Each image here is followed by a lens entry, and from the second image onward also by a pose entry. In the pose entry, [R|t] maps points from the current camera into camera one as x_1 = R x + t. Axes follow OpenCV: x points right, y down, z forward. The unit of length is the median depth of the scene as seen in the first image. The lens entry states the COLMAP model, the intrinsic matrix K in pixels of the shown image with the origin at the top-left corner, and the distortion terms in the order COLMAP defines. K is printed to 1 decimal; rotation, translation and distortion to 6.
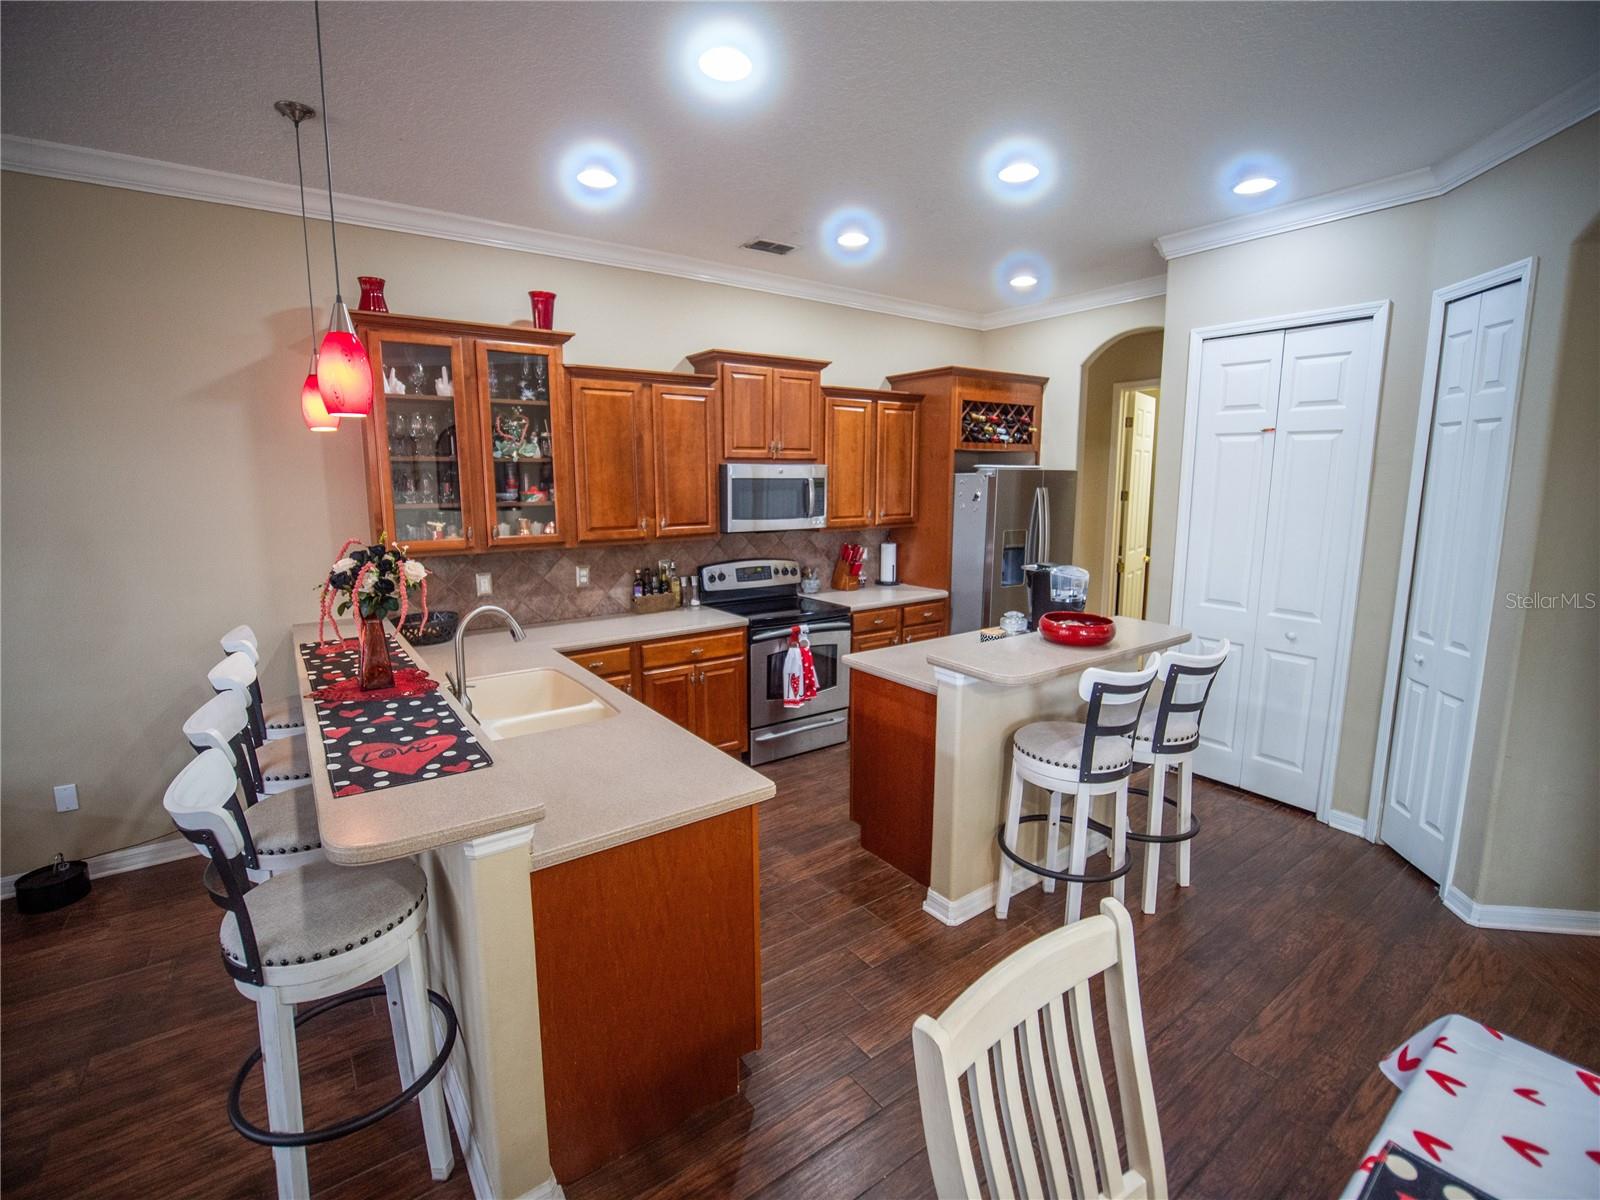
lens RADIAL K [[727.8, 0, 791.3], [0, 727.8, 583.2], [0, 0, 1]] dist [-0.015215, -0.001513]
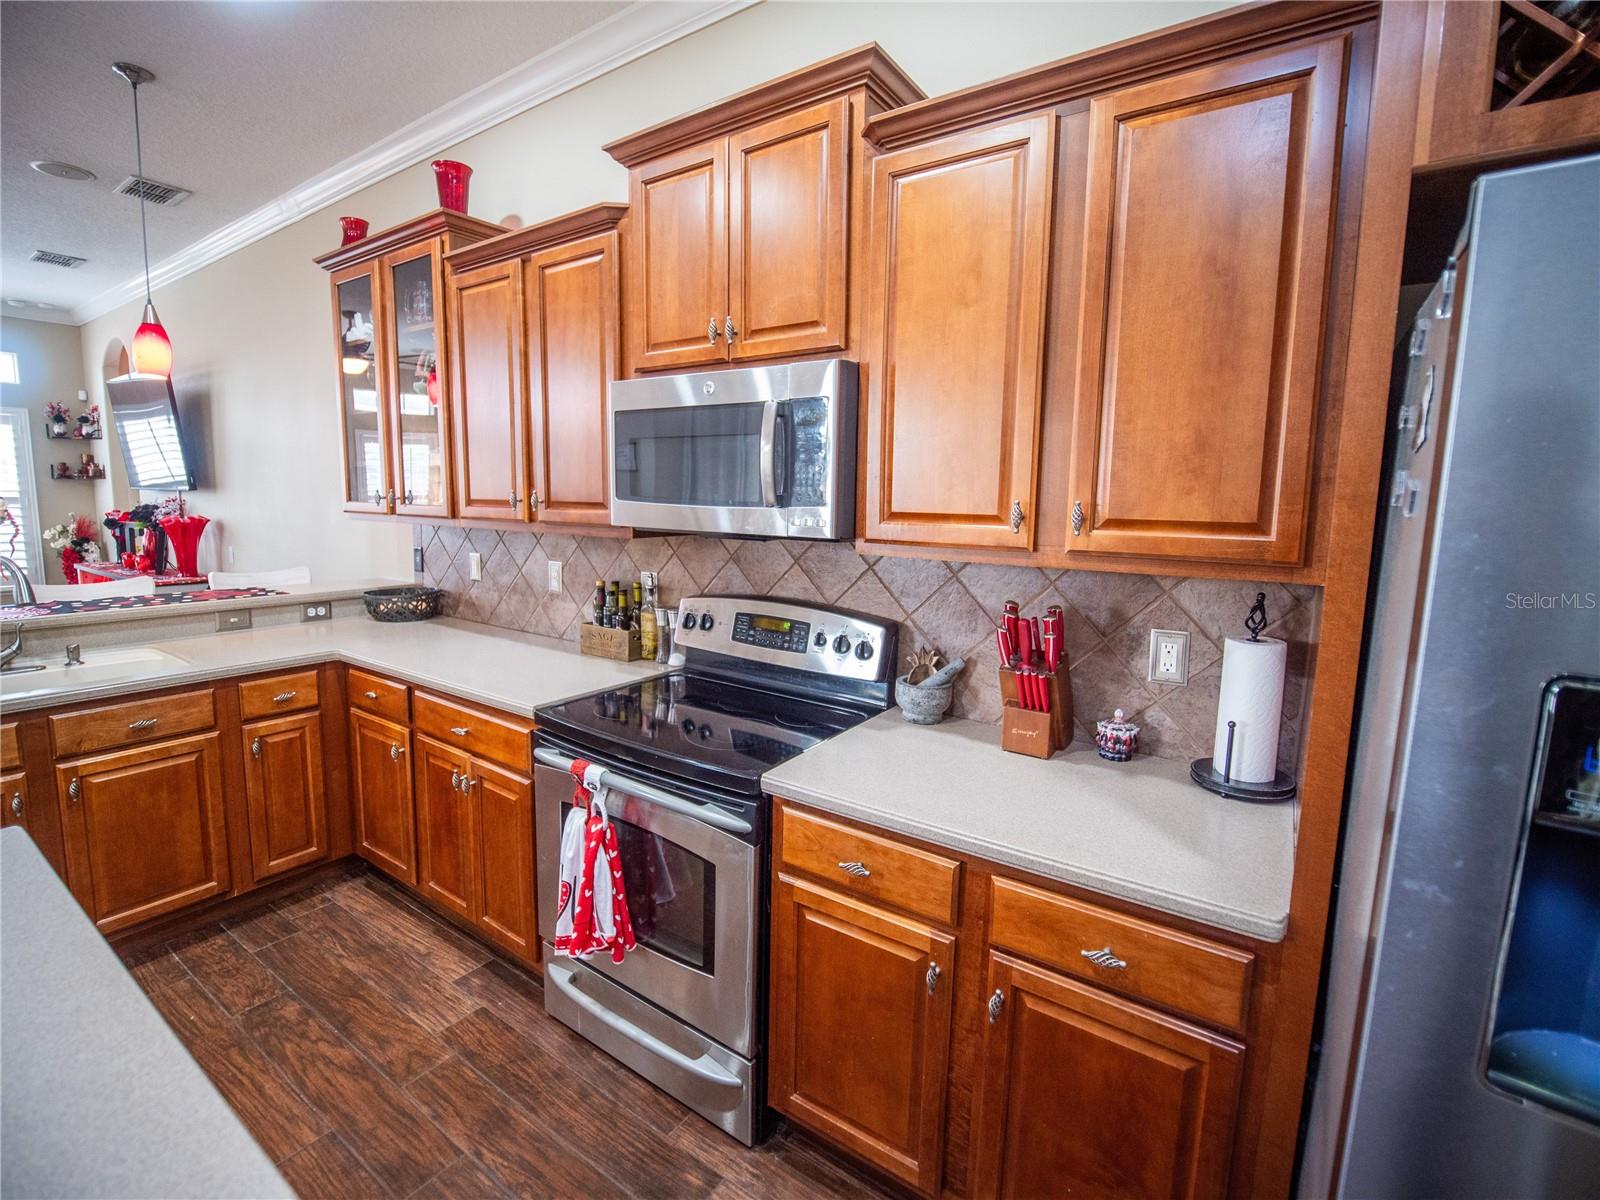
lens RADIAL K [[727.8, 0, 791.3], [0, 727.8, 583.2], [0, 0, 1]] dist [-0.015215, -0.001513]
pose [[0.336933, 0.124531, -0.933257, 0.397025], [-0.155444, 0.984970, 0.075311, -0.084605], [0.928608, 0.119694, 0.351226, 0.918832]]
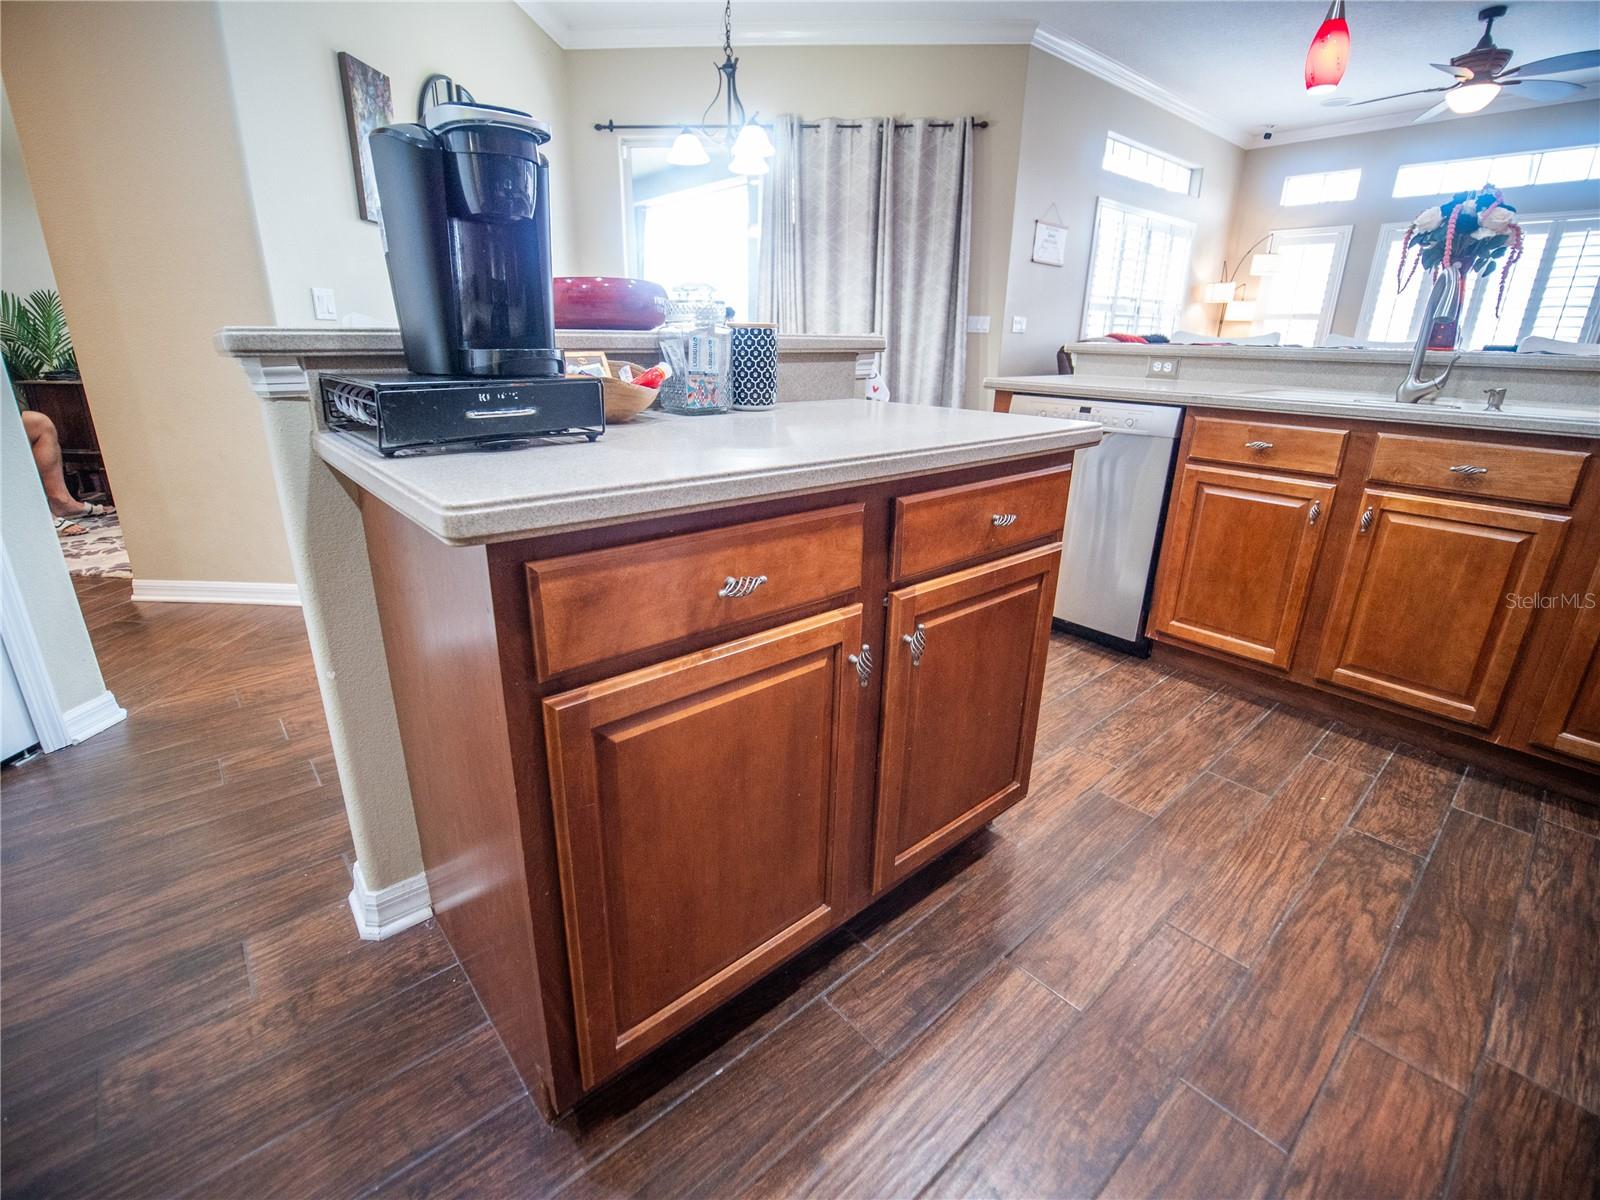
lens RADIAL K [[725.5, 0, 787.7], [0, 725.5, 585.2], [0, 0, 1]] dist [-0.017974, -0.001143]
pose [[-0.995992, 0.021380, -0.086848, 0.206259], [-0.020803, 0.889005, 0.457425, 0.001150], [0.086988, 0.457398, -0.884997, 1.027208]]
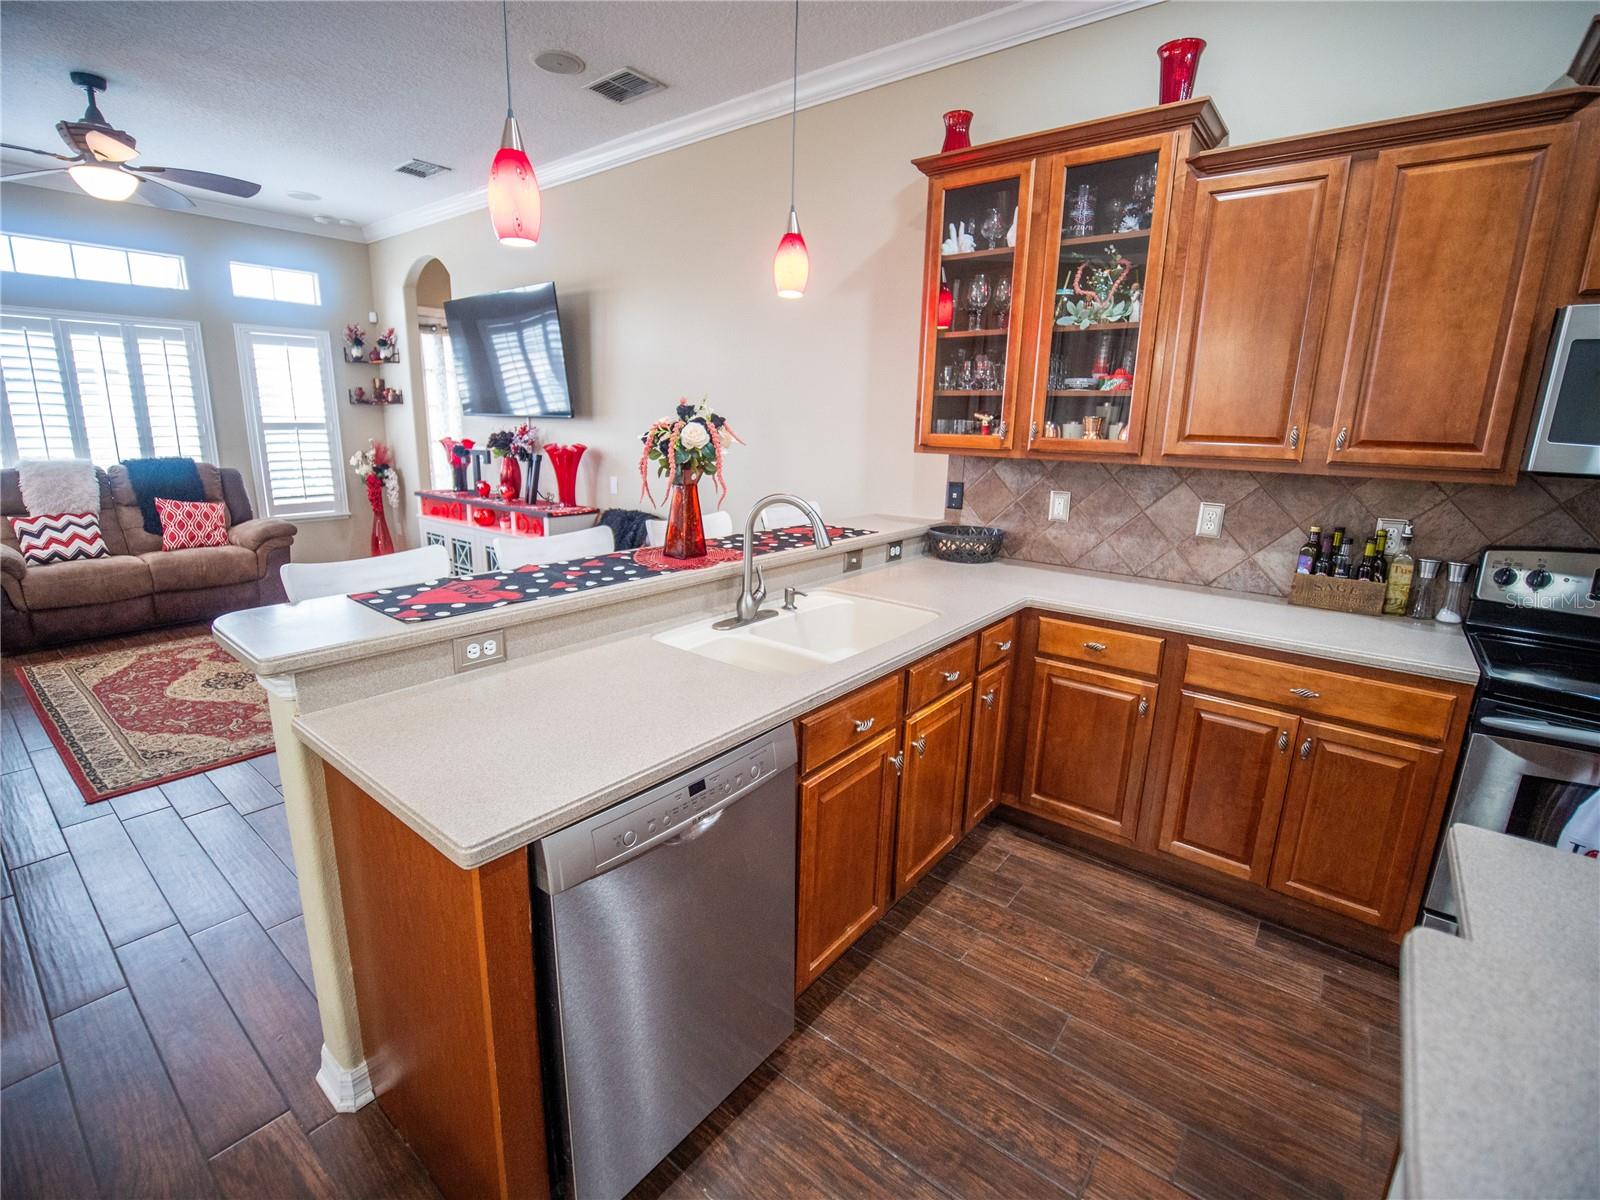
lens RADIAL K [[727.8, 0, 791.3], [0, 727.8, 583.2], [0, 0, 1]] dist [-0.015215, -0.001513]
pose [[0.272036, 0.221701, -0.936400, 0.198953], [-0.163048, 0.969648, 0.182205, -0.011323], [0.948373, 0.103112, 0.299927, 0.455036]]
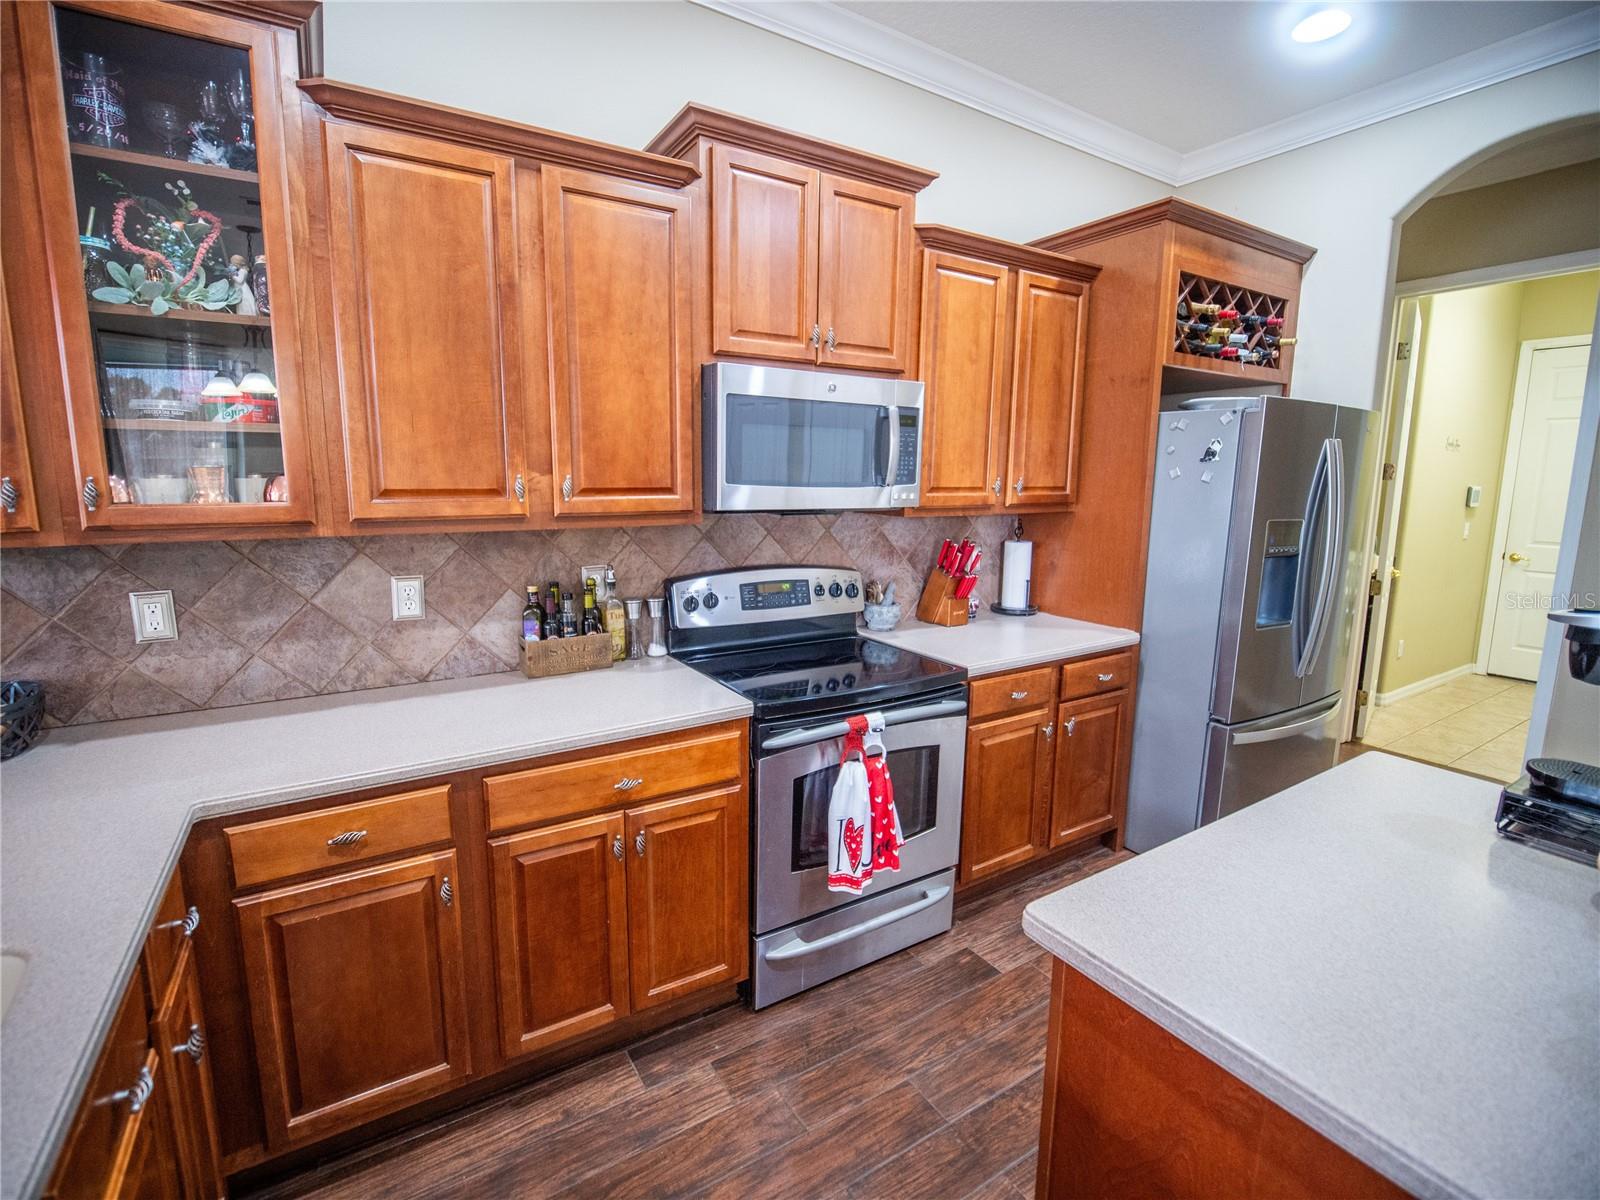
lens RADIAL K [[725.5, 0, 787.7], [0, 725.5, 585.2], [0, 0, 1]] dist [-0.017974, -0.001143]
pose [[0.997474, 0.021413, -0.067735, -0.008548], [-0.021042, 0.999759, 0.006187, -0.024811], [0.067852, -0.004746, 0.997684, 0.521597]]
